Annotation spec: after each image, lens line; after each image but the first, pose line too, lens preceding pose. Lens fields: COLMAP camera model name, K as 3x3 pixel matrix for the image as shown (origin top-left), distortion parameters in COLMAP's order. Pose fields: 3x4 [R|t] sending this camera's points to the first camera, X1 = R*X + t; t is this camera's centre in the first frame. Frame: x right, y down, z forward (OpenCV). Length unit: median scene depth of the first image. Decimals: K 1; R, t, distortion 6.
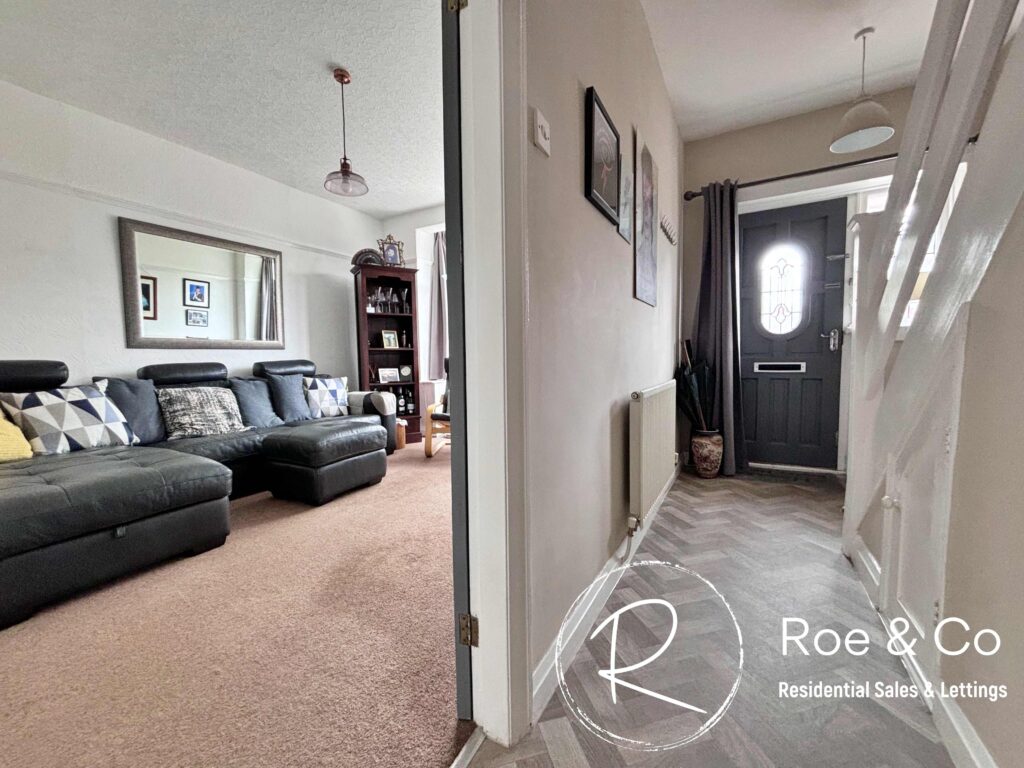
lens RADIAL K [[411.2, 0, 511.3], [0, 411.2, 385.6], [0, 0, 1]] dist [-0.000559, 0.000317]
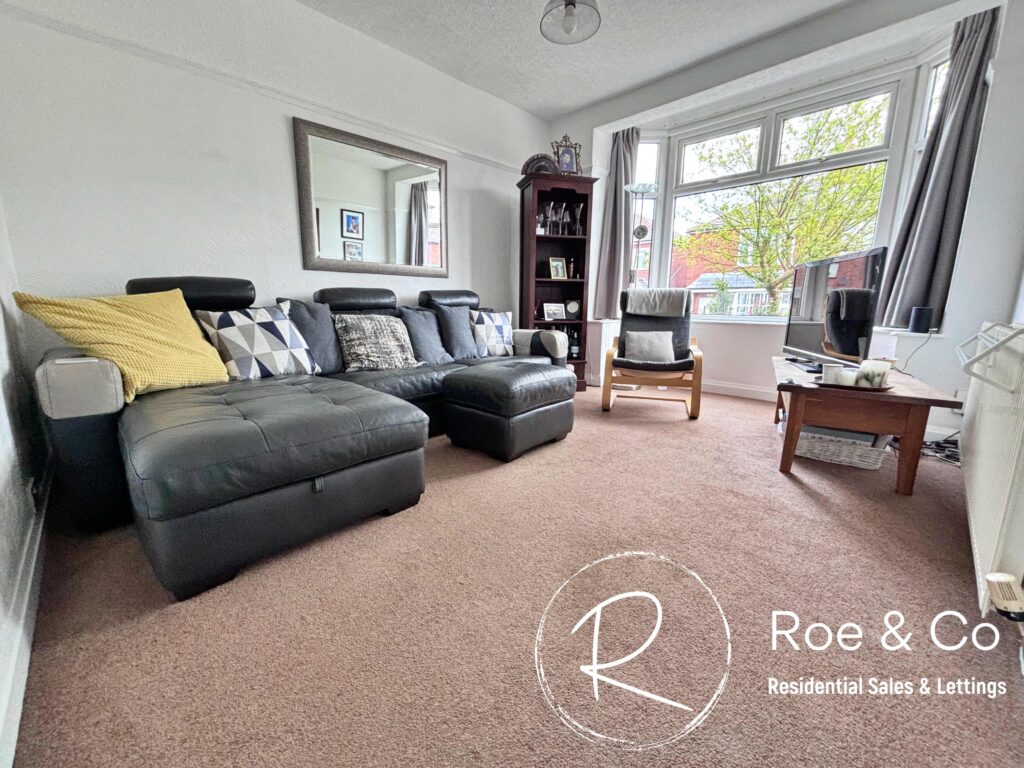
lens RADIAL K [[413.7, 0, 508.3], [0, 413.7, 383.3], [0, 0, 1]] dist [-0.001221, -0.000209]
pose [[0.963565, 0.070368, -0.258051, -0.224701], [-0.038741, 0.991316, 0.125664, 0.026312], [0.264653, -0.111088, 0.957924, 0.194082]]
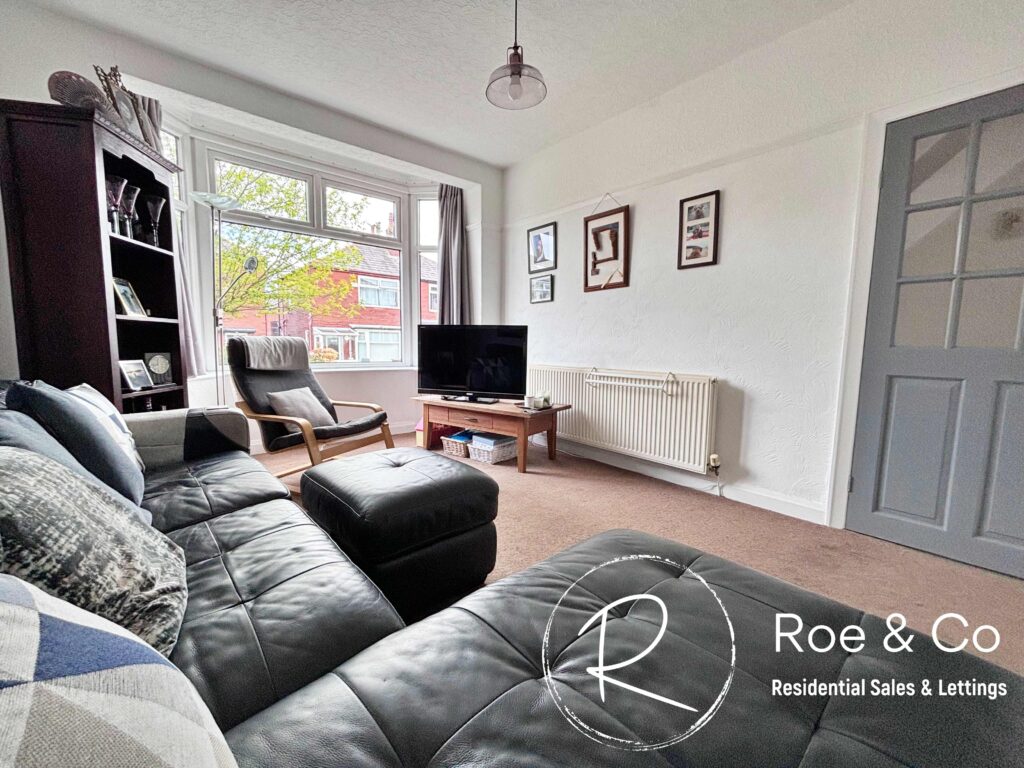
lens RADIAL K [[416.9, 0, 512.0], [0, 416.9, 384.0], [0, 0, 1]] dist [-0.000829, -0.000024]
pose [[0.332577, -0.073431, 0.940213, -0.850678], [0.047735, 0.996997, 0.060981, -0.032058], [-0.941867, 0.024600, 0.335083, 0.615467]]
